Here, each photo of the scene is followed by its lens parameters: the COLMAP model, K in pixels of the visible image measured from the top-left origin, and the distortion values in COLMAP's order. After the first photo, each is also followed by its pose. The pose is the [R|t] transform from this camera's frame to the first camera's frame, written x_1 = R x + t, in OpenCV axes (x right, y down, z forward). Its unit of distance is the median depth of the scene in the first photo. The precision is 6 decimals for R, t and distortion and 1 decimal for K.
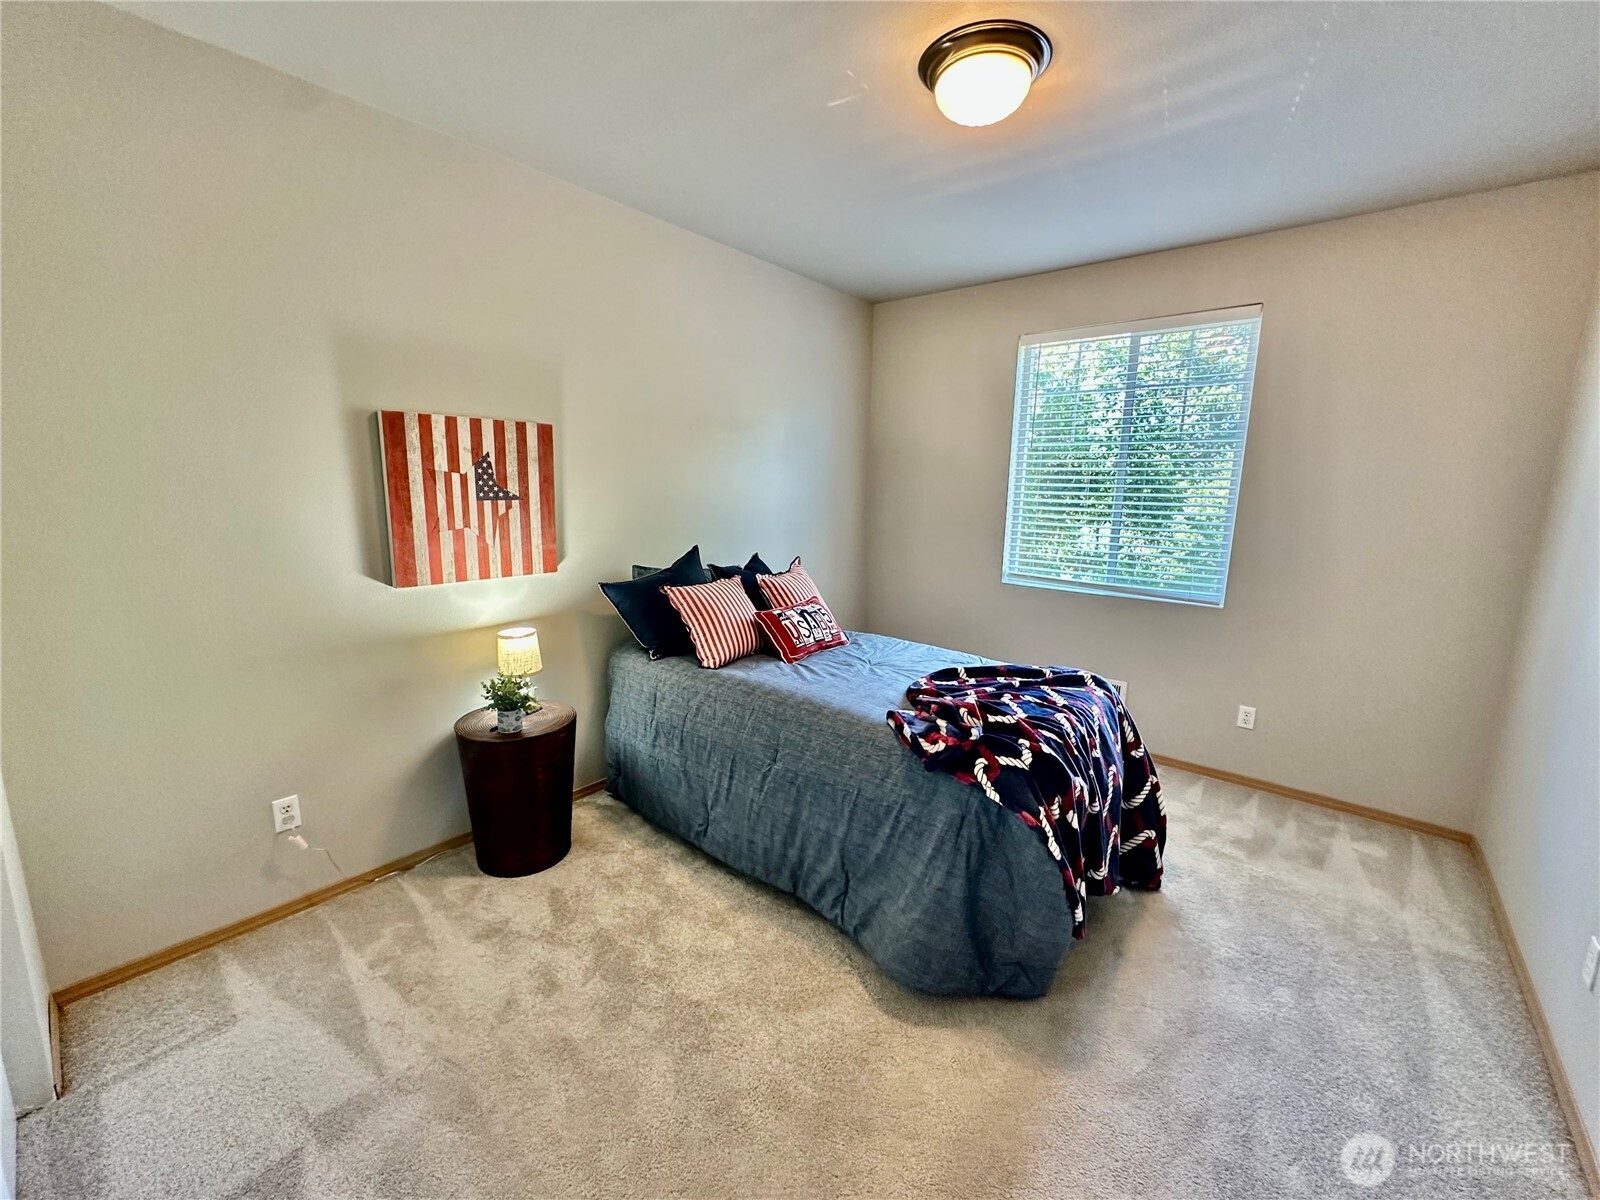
lens RADIAL K [[659.0, 0, 796.4], [0, 659.0, 604.2], [0, 0, 1]] dist [-0.000976, -0.000161]
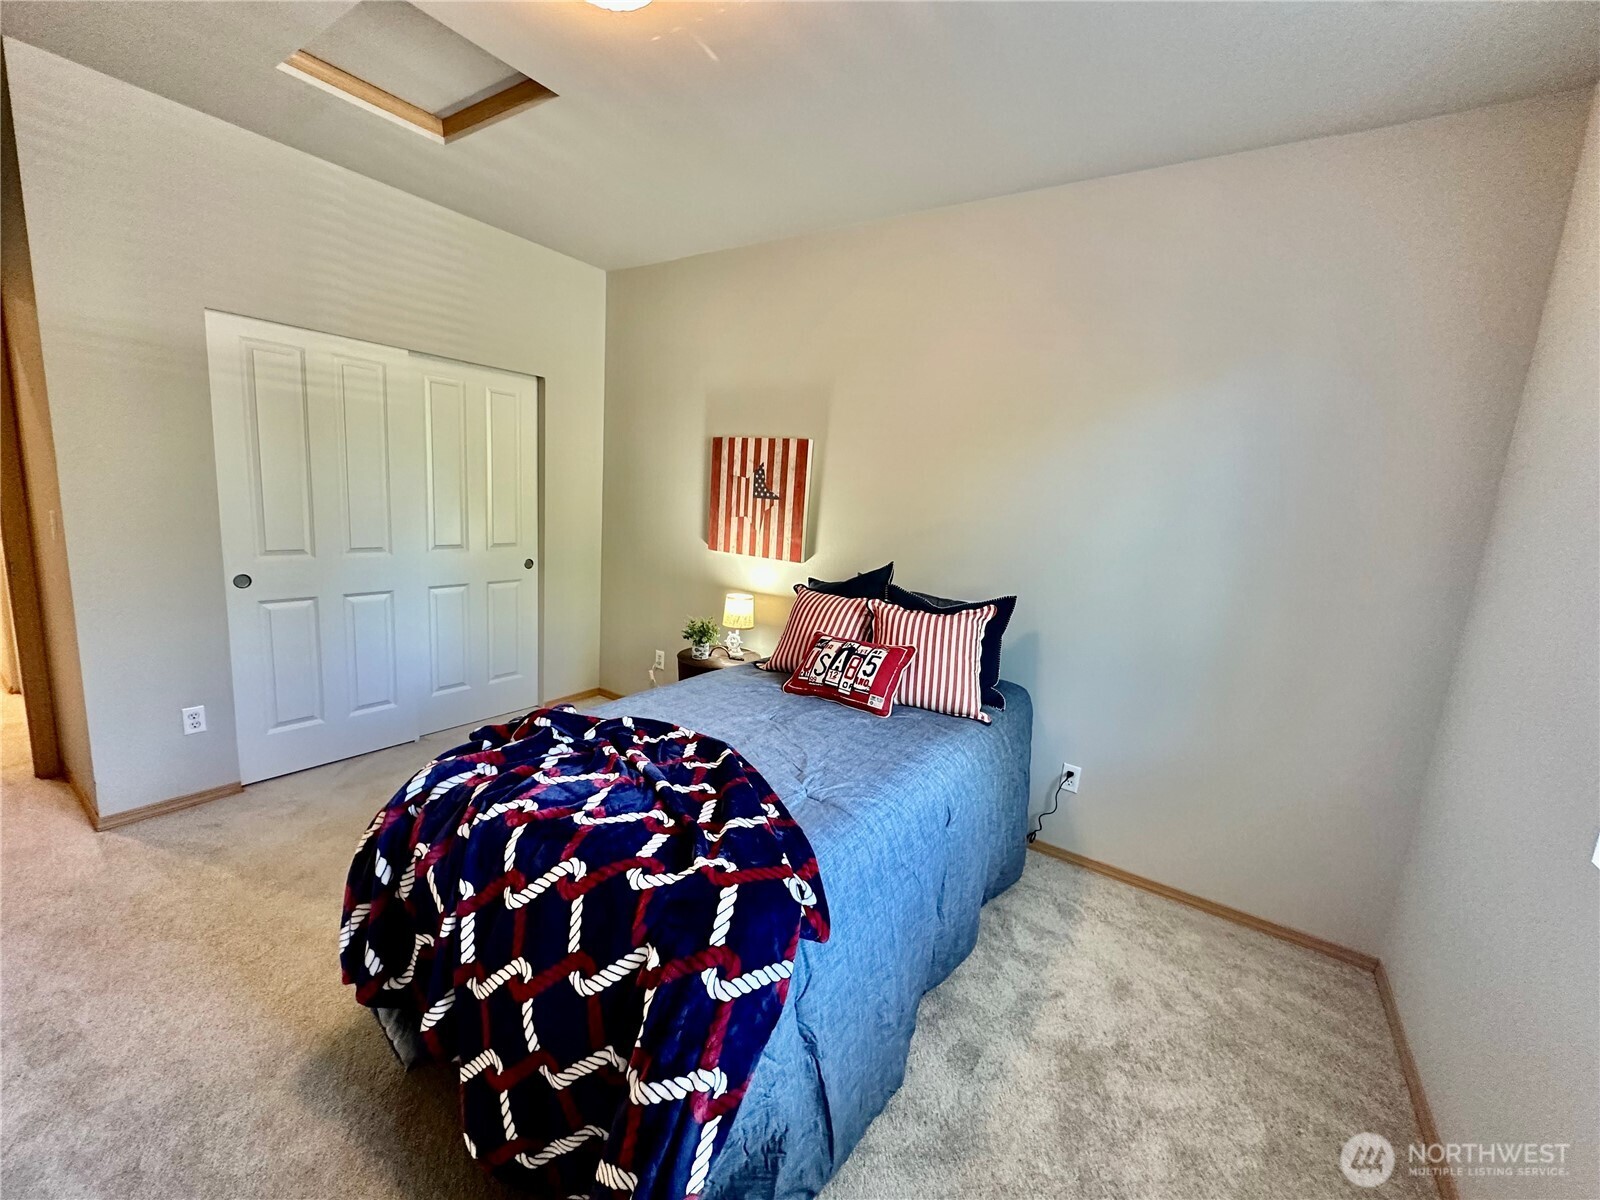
lens RADIAL K [[659.0, 0, 796.4], [0, 659.0, 604.2], [0, 0, 1]] dist [-0.000976, -0.000161]
pose [[0.083899, 0.163484, -0.982972, 0.894684], [-0.249254, 0.958534, 0.138146, -0.155454], [0.964797, 0.233420, 0.121170, 0.963528]]
